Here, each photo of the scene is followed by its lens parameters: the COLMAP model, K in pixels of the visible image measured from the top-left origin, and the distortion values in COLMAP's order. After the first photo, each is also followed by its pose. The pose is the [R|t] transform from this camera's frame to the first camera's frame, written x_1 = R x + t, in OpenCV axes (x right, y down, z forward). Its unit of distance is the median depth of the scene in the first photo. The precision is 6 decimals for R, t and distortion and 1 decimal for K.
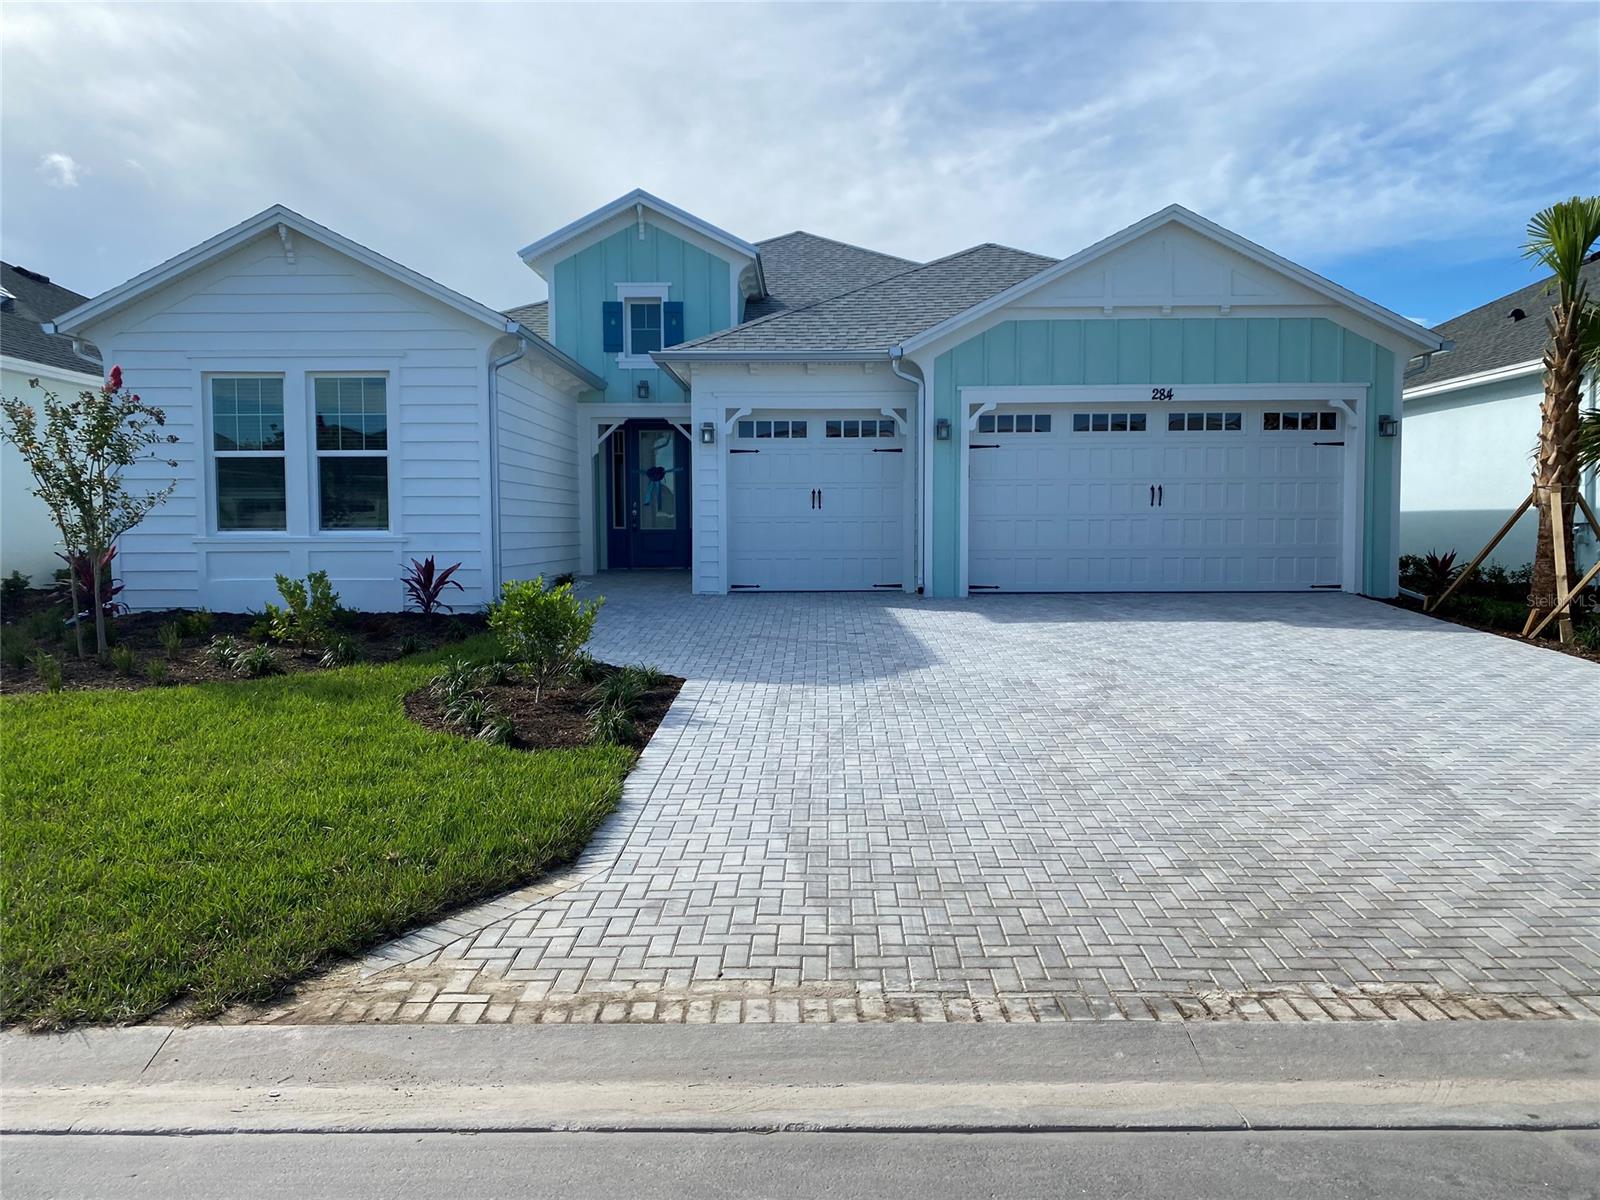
lens RADIAL K [[1238.0, 0, 799.7], [0, 1238.0, 589.2], [0, 0, 1]] dist [0.137445, -0.297074]
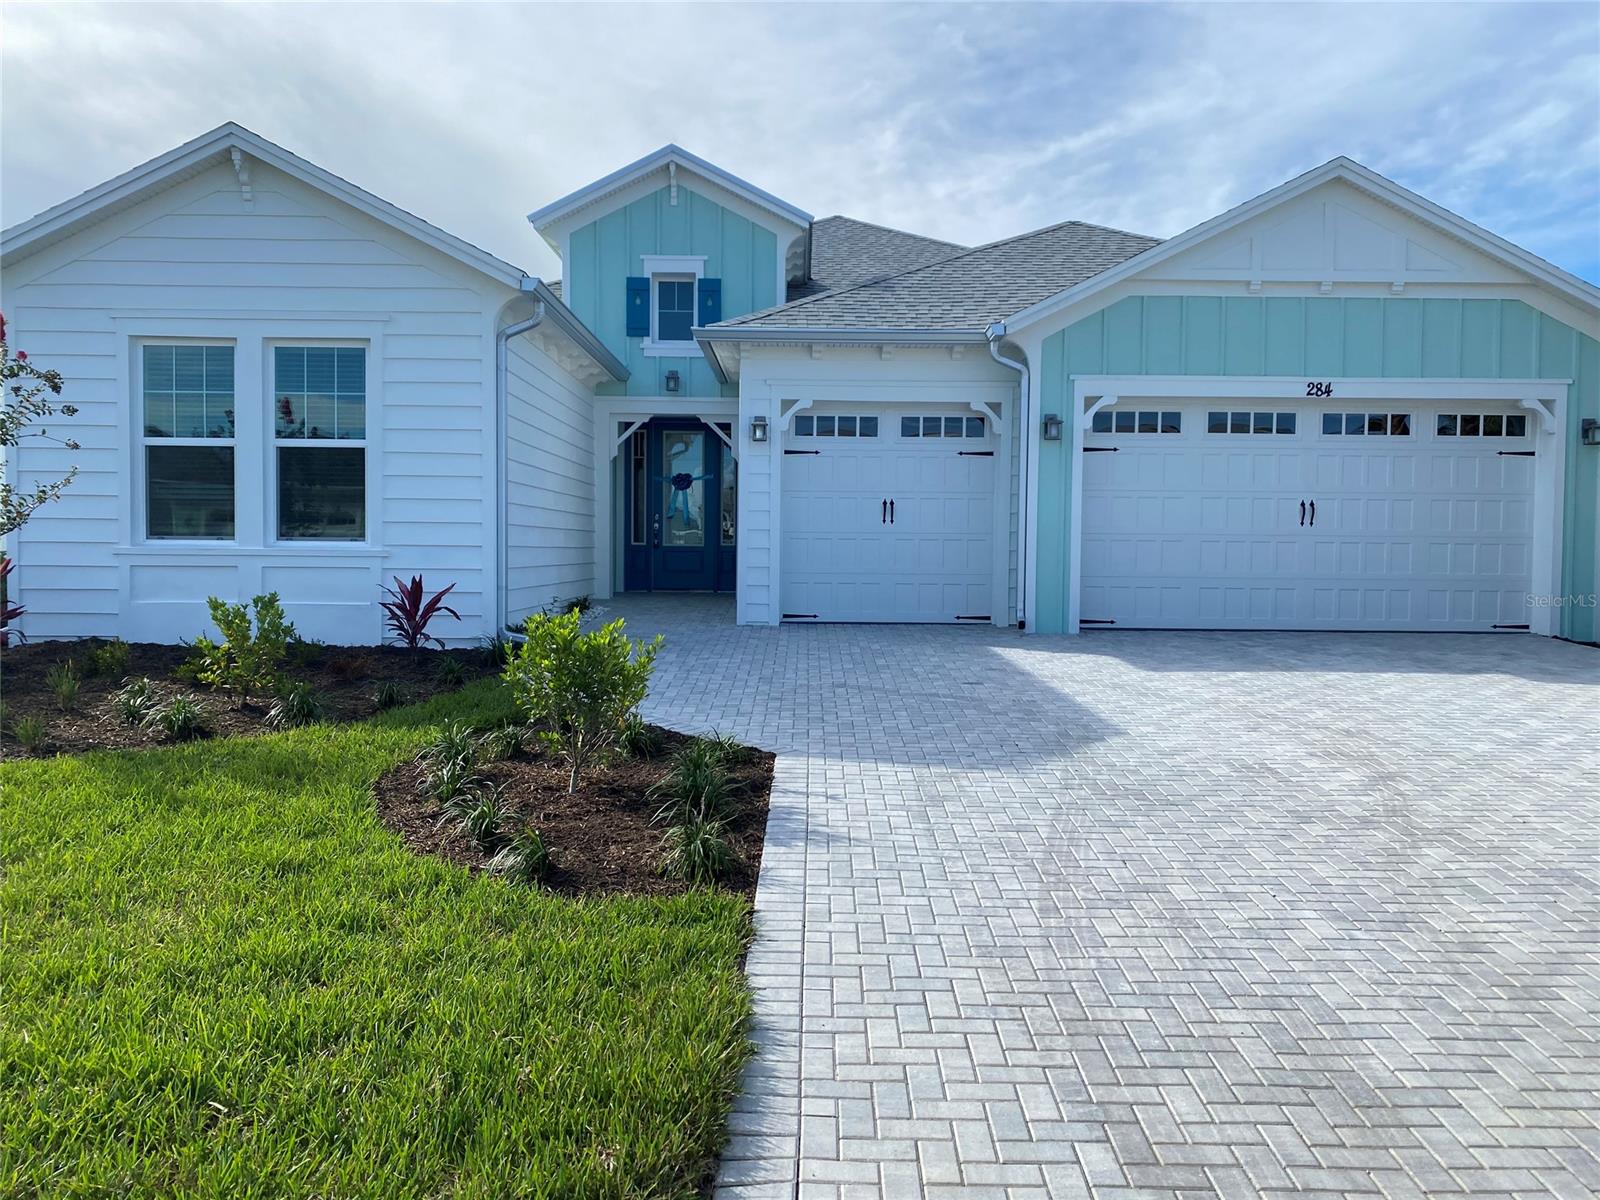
lens RADIAL K [[1219.6, 0, 800.5], [0, 1219.6, 589.9], [0, 0, 1]] dist [0.070723, -0.113091]
pose [[0.999753, 0.013441, 0.017683, -0.061738], [-0.013143, 0.999771, -0.016889, -0.006485], [-0.017906, 0.016652, 0.999701, 0.203386]]
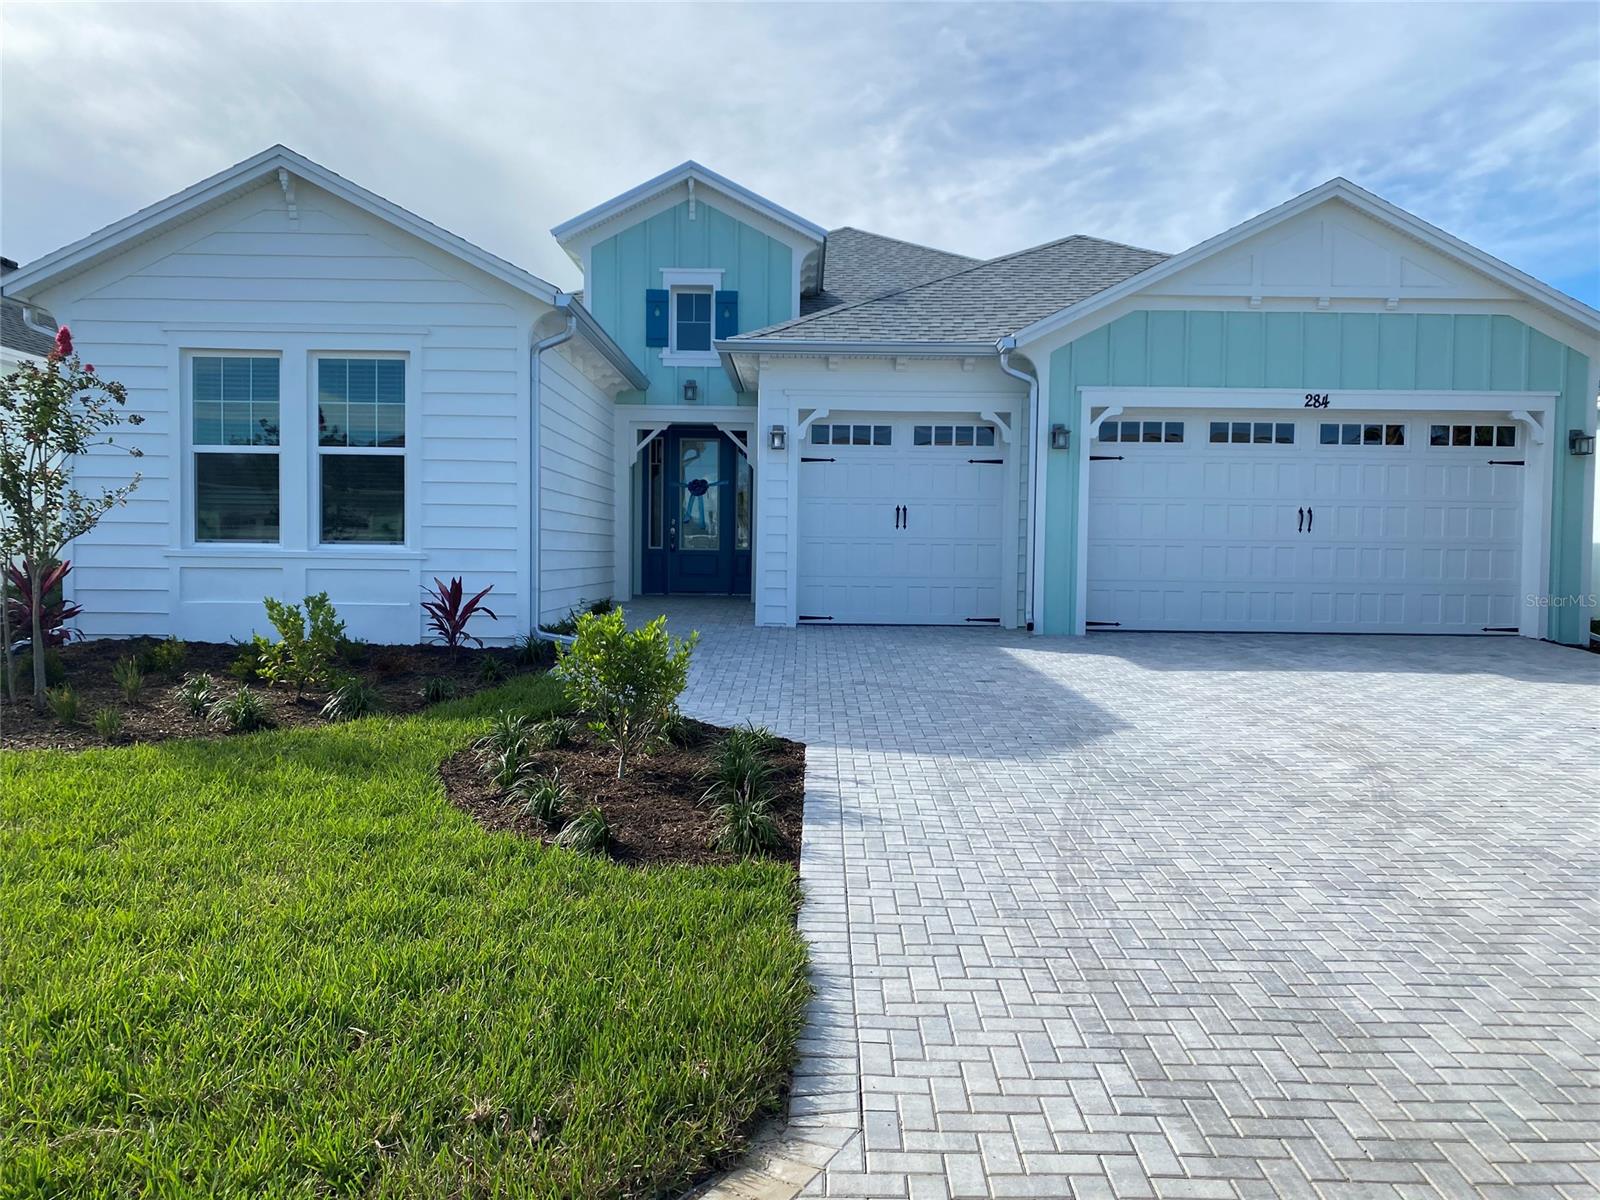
lens RADIAL K [[1222.9, 0, 800.4], [0, 1222.9, 593.6], [0, 0, 1]] dist [0.089507, -0.160731]
pose [[0.999706, 0.015895, 0.018315, -0.074567], [-0.015575, 0.999726, -0.017501, -0.004435], [-0.018588, 0.017211, 0.999679, 0.168564]]
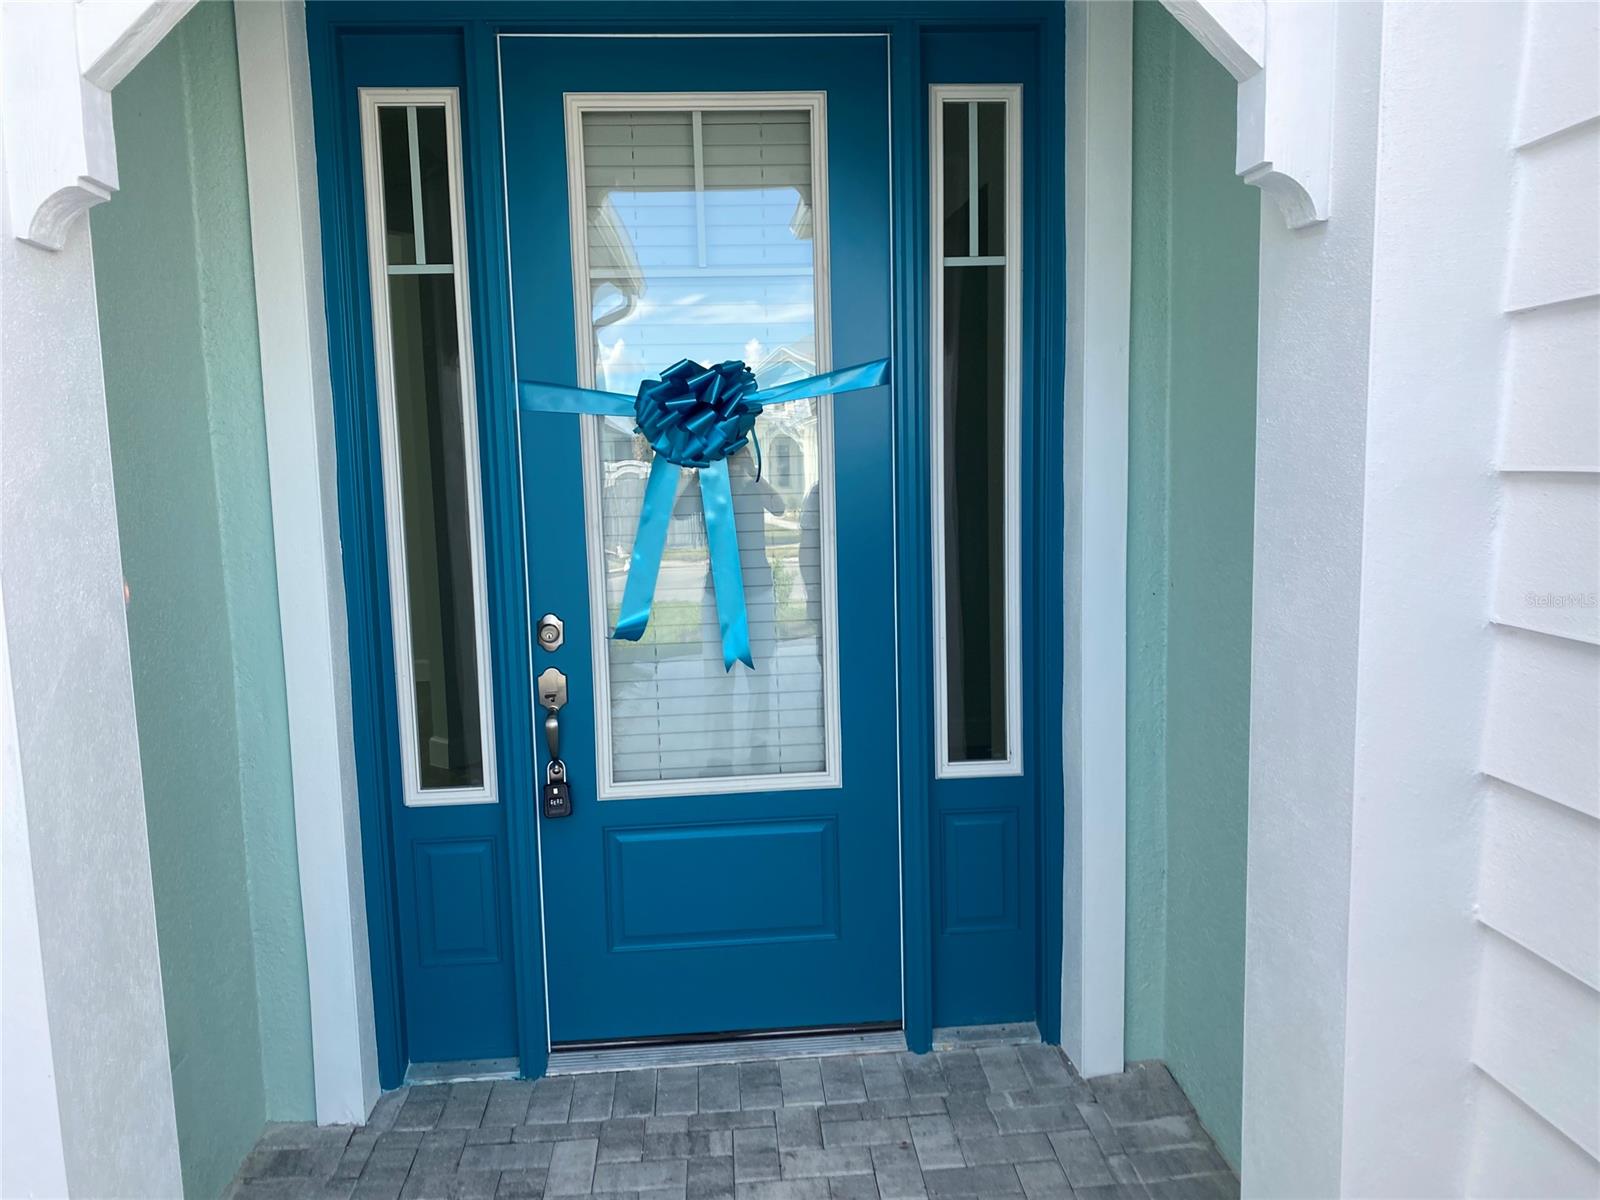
lens RADIAL K [[1195.4, 0, 792.7], [0, 1195.4, 578.9], [0, 0, 1]] dist [0.081175, -0.128602]
pose [[0.996477, -0.029460, 0.078524, -0.149607], [0.024803, 0.997912, 0.059635, -0.105438], [-0.080117, -0.057478, 0.995127, 1.110466]]
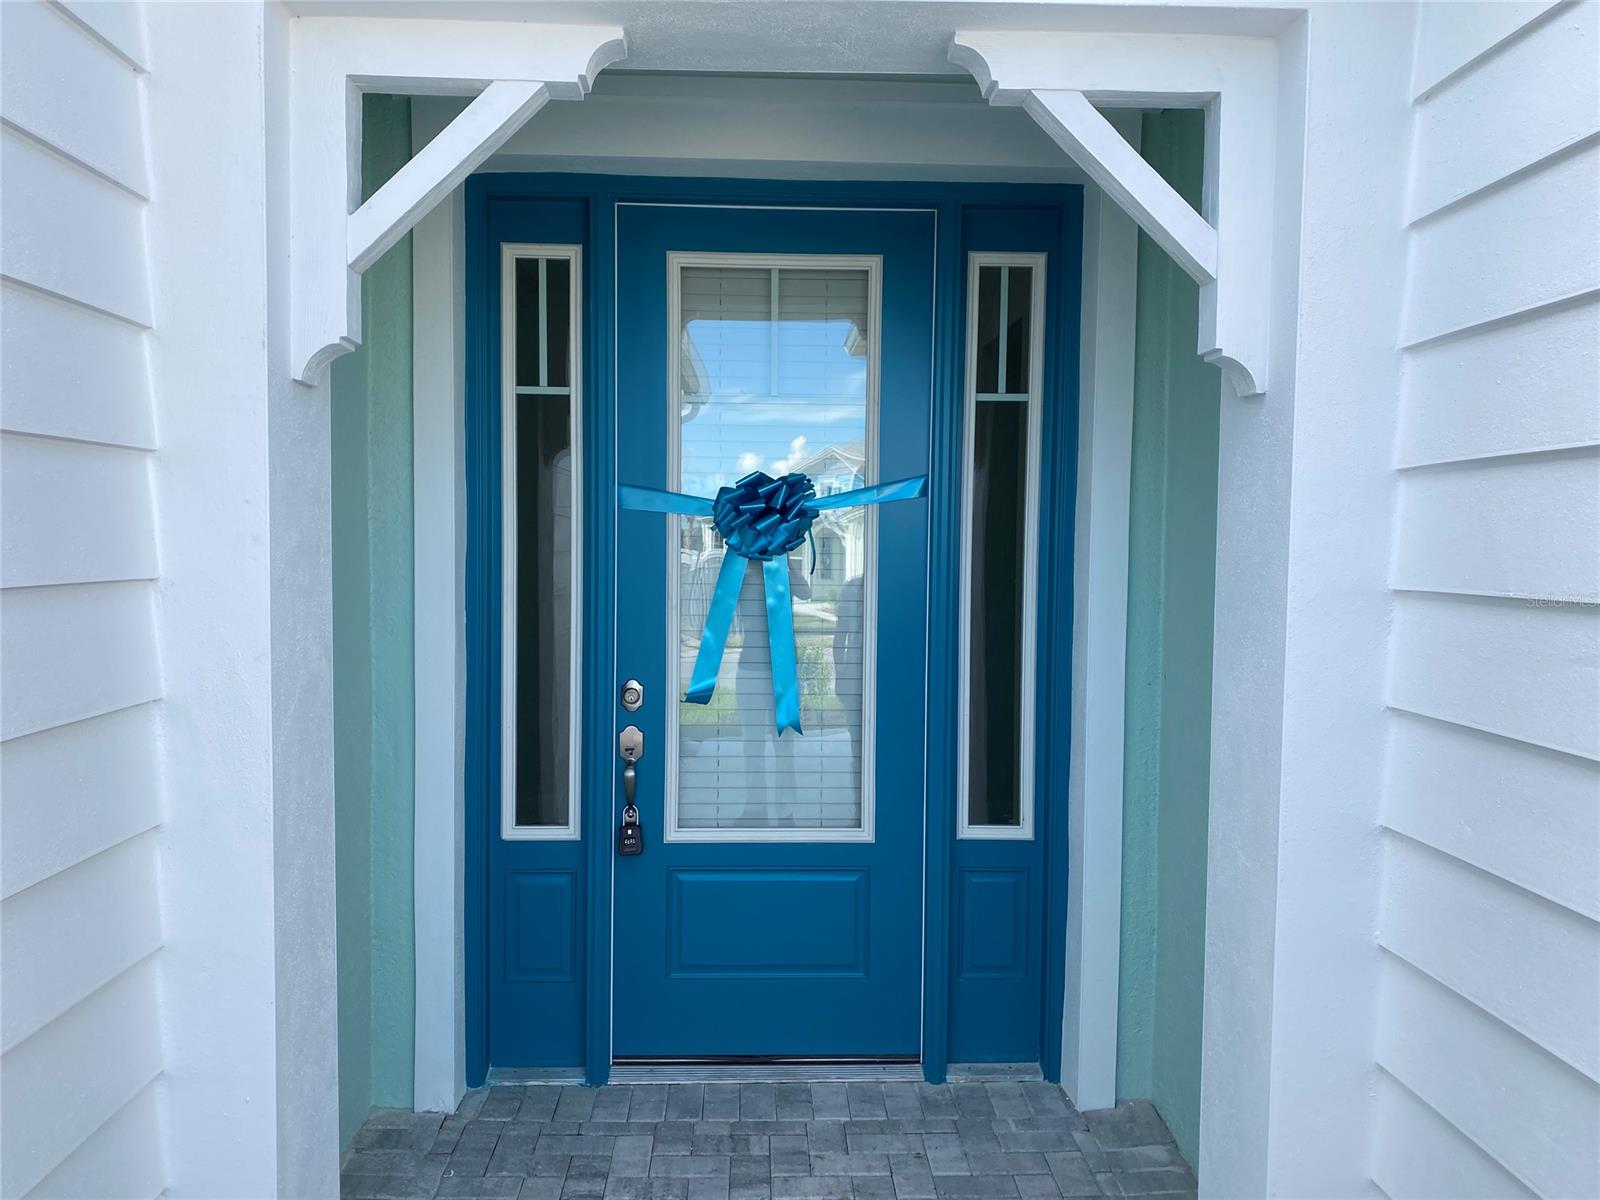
lens RADIAL K [[1222.9, 0, 800.4], [0, 1222.9, 593.6], [0, 0, 1]] dist [0.089507, -0.160731]
pose [[0.998292, 0.014020, 0.056717, -0.154673], [-0.013746, 0.999892, -0.005217, -0.104890], [-0.056784, 0.004428, 0.998377, 1.074370]]
